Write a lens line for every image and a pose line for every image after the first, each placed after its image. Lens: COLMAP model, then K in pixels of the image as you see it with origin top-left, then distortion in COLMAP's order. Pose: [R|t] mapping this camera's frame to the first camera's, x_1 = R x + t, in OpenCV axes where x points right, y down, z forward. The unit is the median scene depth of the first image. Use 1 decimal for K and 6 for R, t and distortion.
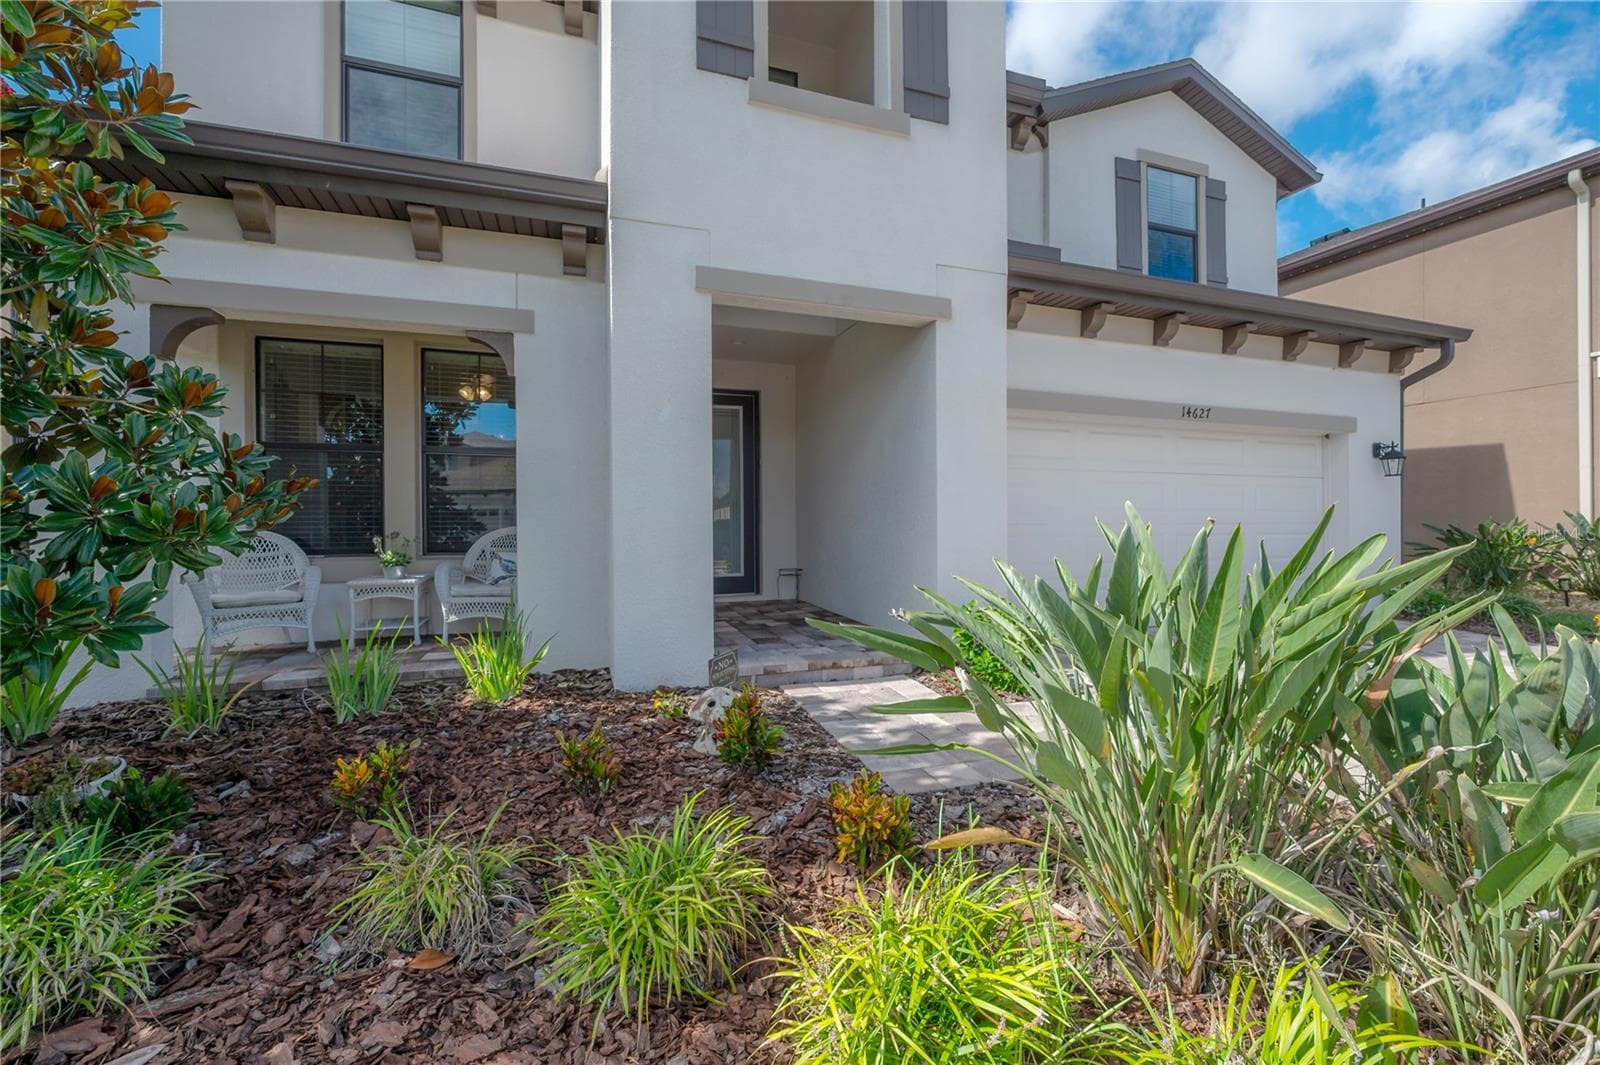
lens RADIAL K [[676.0, 0, 805.3], [0, 676.0, 528.9], [0, 0, 1]] dist [-0.001096, -0.000553]
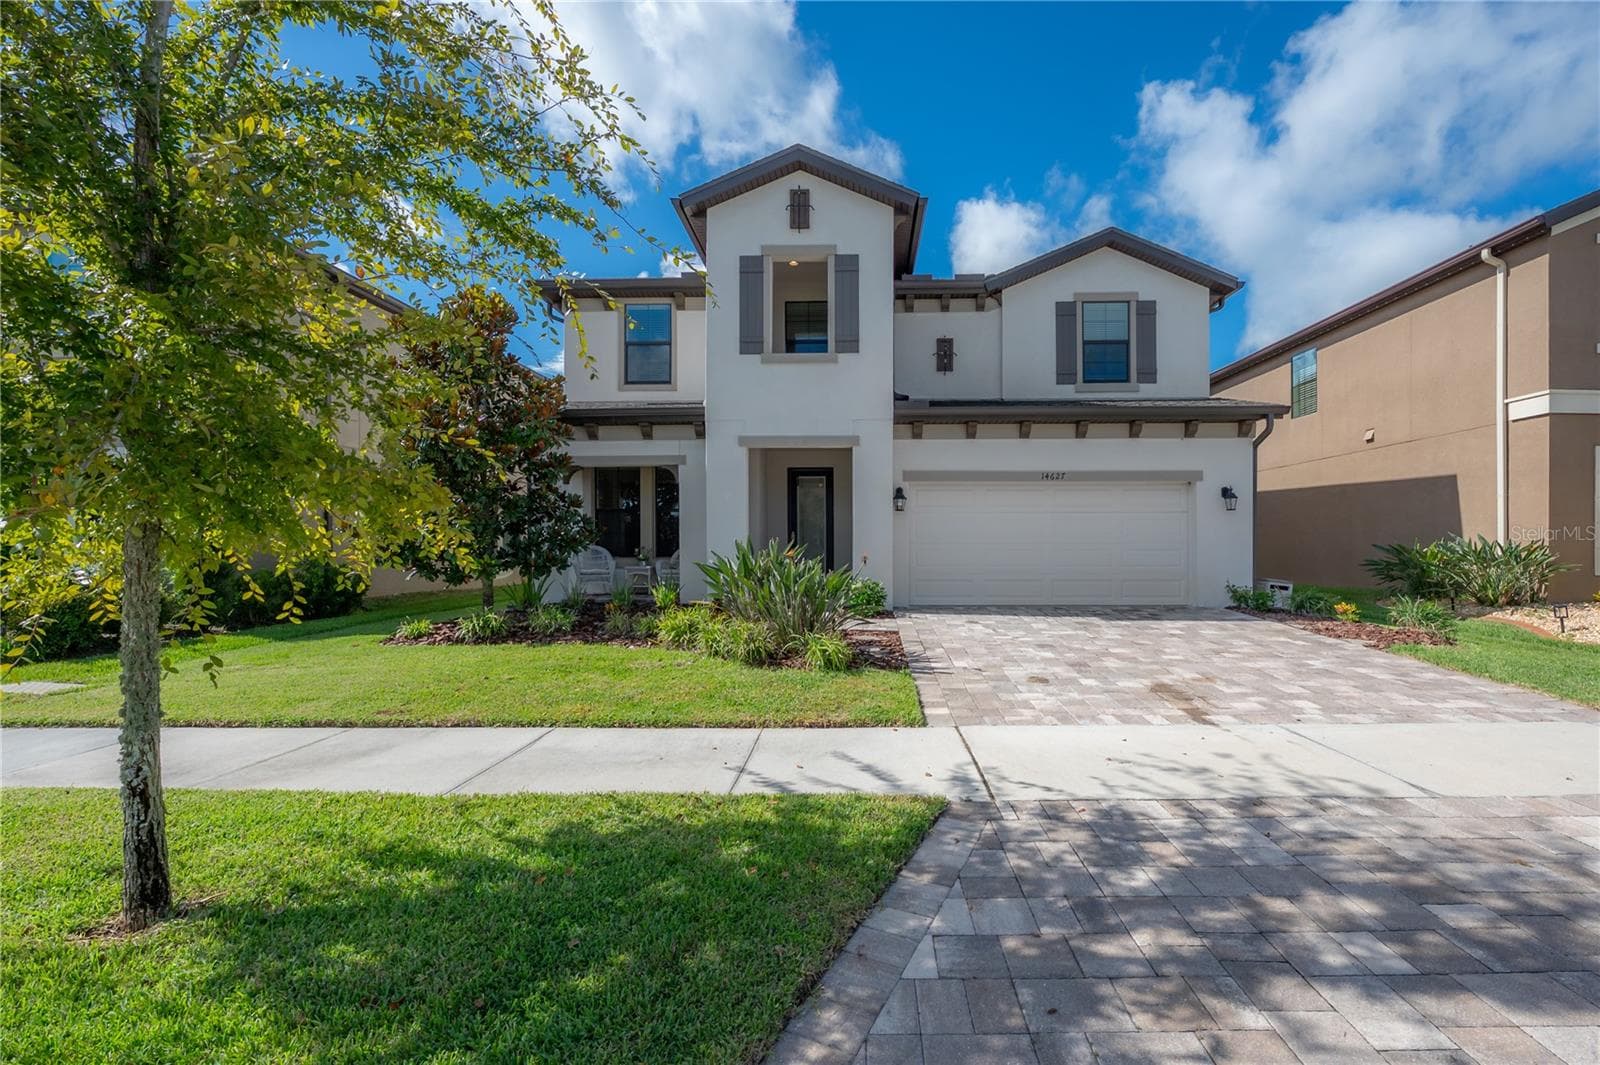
lens RADIAL K [[722.2, 0, 830.7], [0, 722.2, 561.8], [0, 0, 1]] dist [-0.010614, -0.000063]
pose [[0.925473, 0.008574, -0.378715, 0.983747], [-0.004972, 0.999933, 0.010490, 0.029262], [0.378780, -0.007826, 0.925454, -1.113011]]
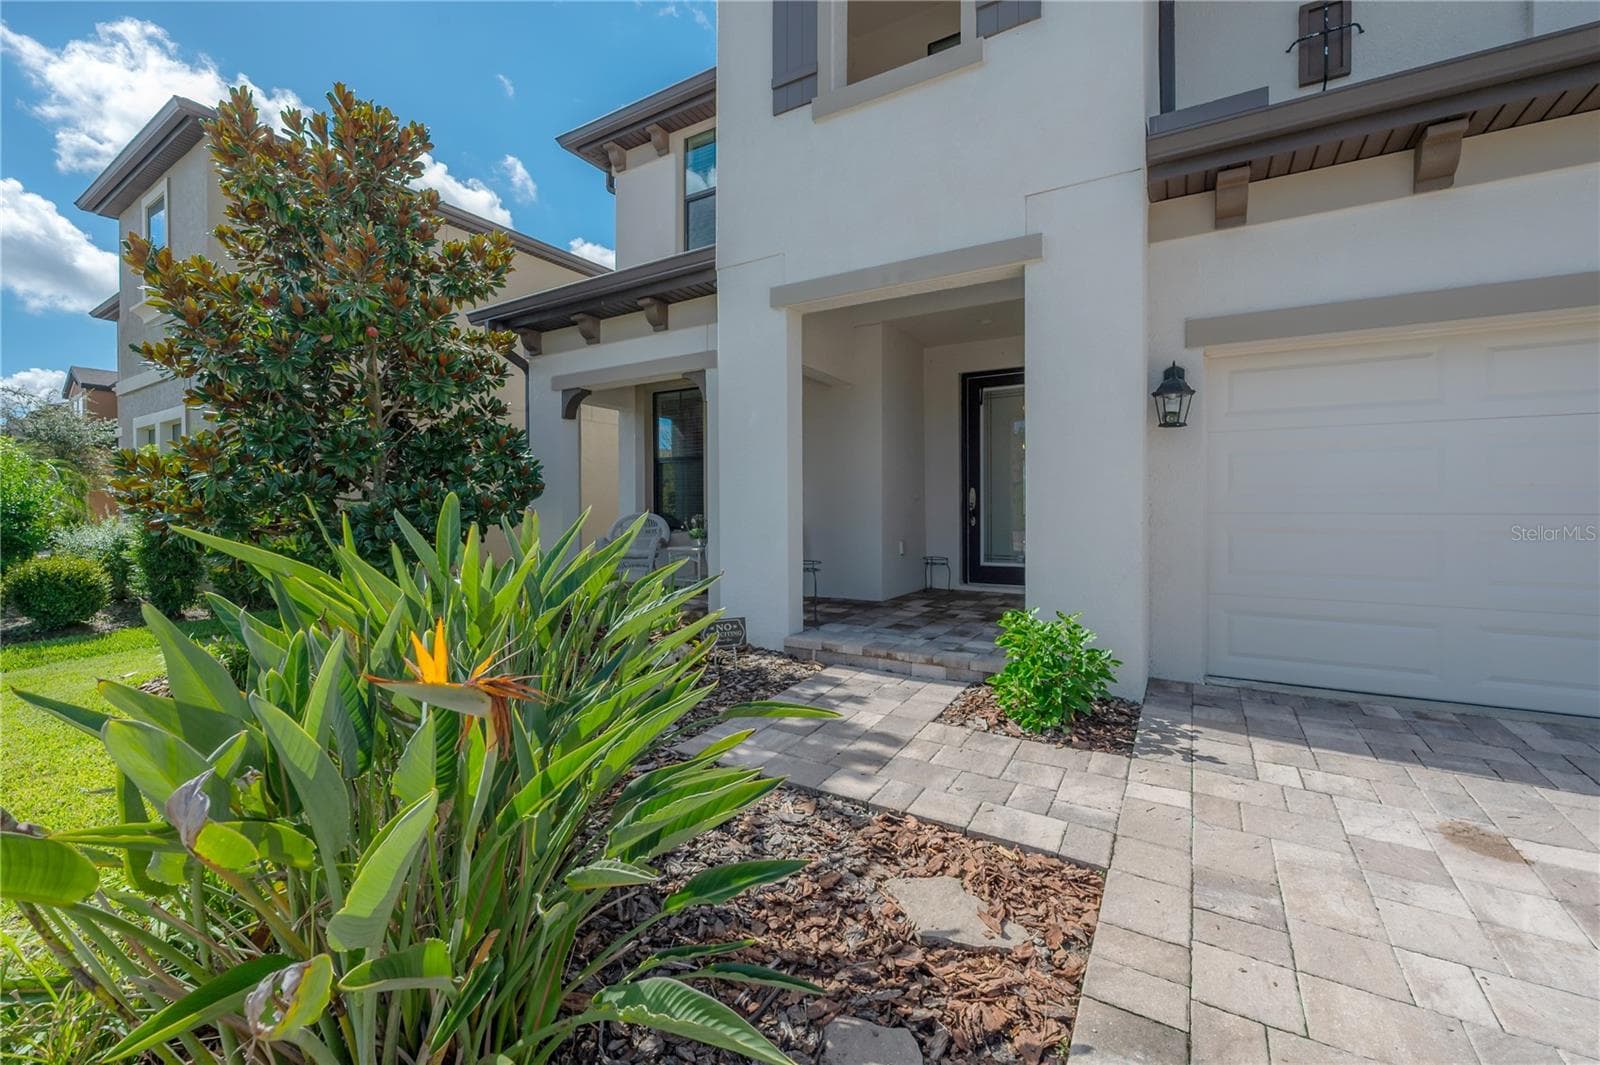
lens RADIAL K [[676.0, 0, 757.8], [0, 676.0, 510.4], [0, 0, 1]] dist [-0.001096, -0.000553]
pose [[0.605676, 0.004845, -0.795696, 0.651113], [-0.007839, 0.999969, 0.000123, -0.006023], [0.795672, 0.006163, 0.605696, 0.241911]]
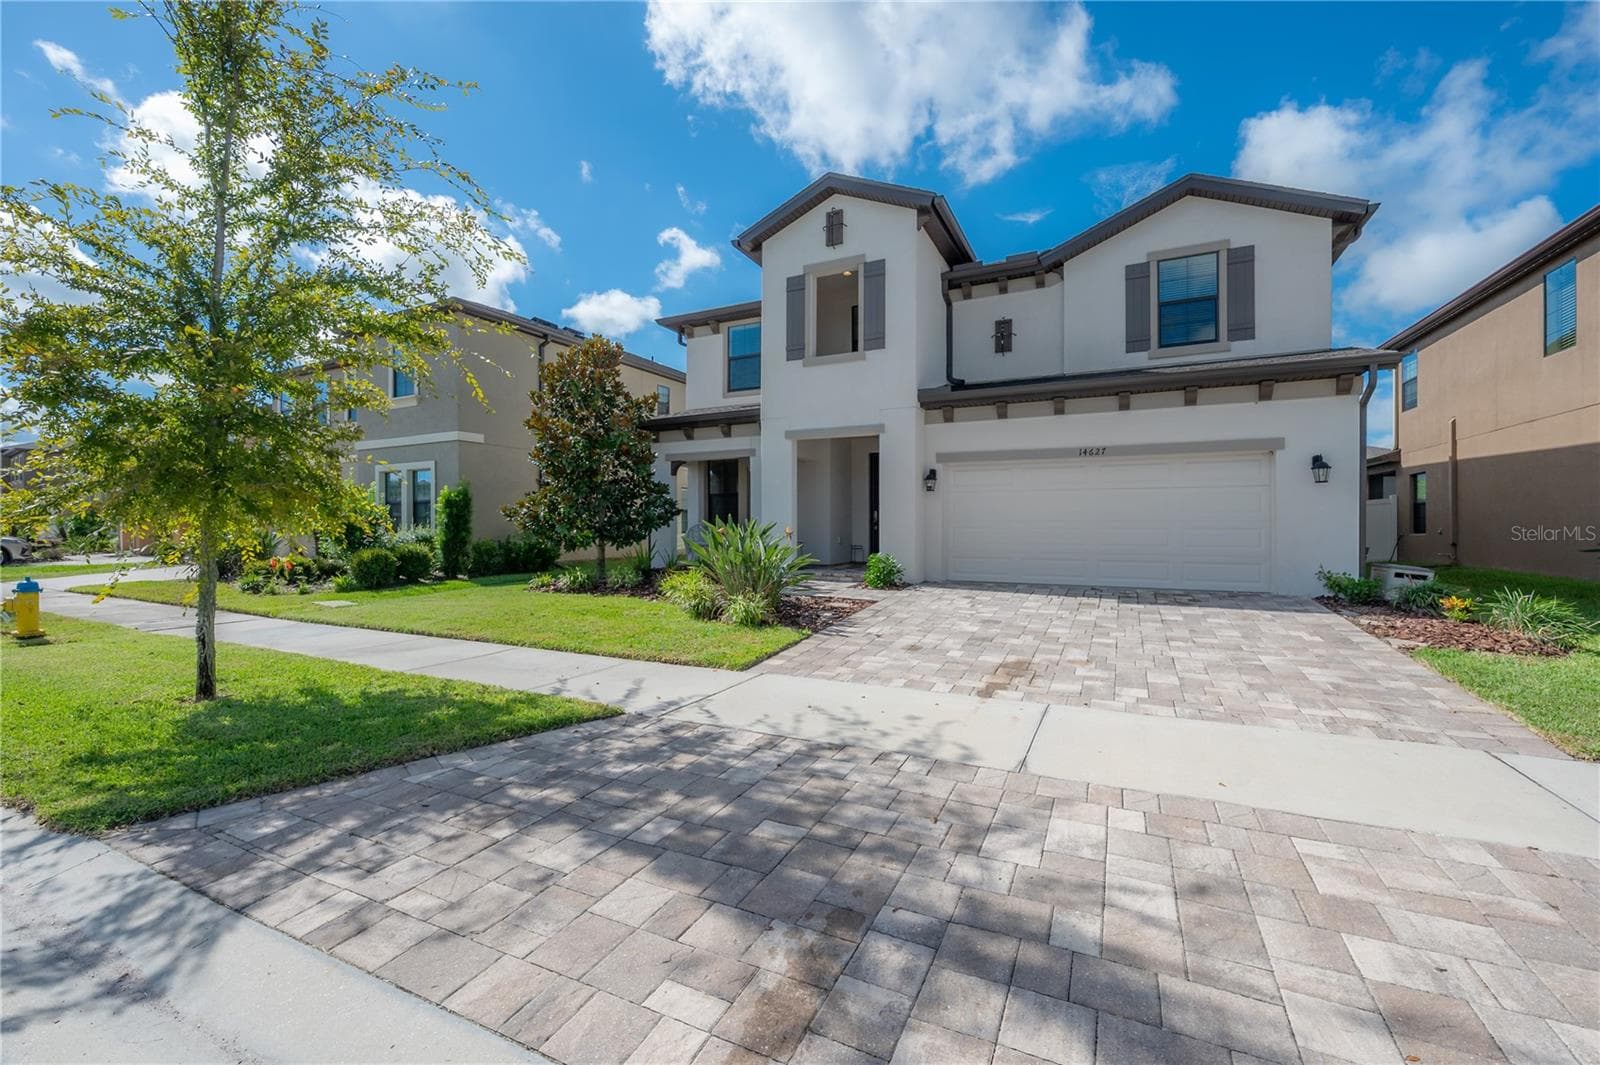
lens RADIAL K [[676.0, 0, 749.6], [0, 676.0, 535.3], [0, 0, 1]] dist [-0.001096, -0.000553]
pose [[0.652824, 0.014979, -0.757362, 1.665536], [-0.011626, 0.999885, 0.009754, 0.024597], [0.757421, 0.002438, 0.652923, -0.857578]]
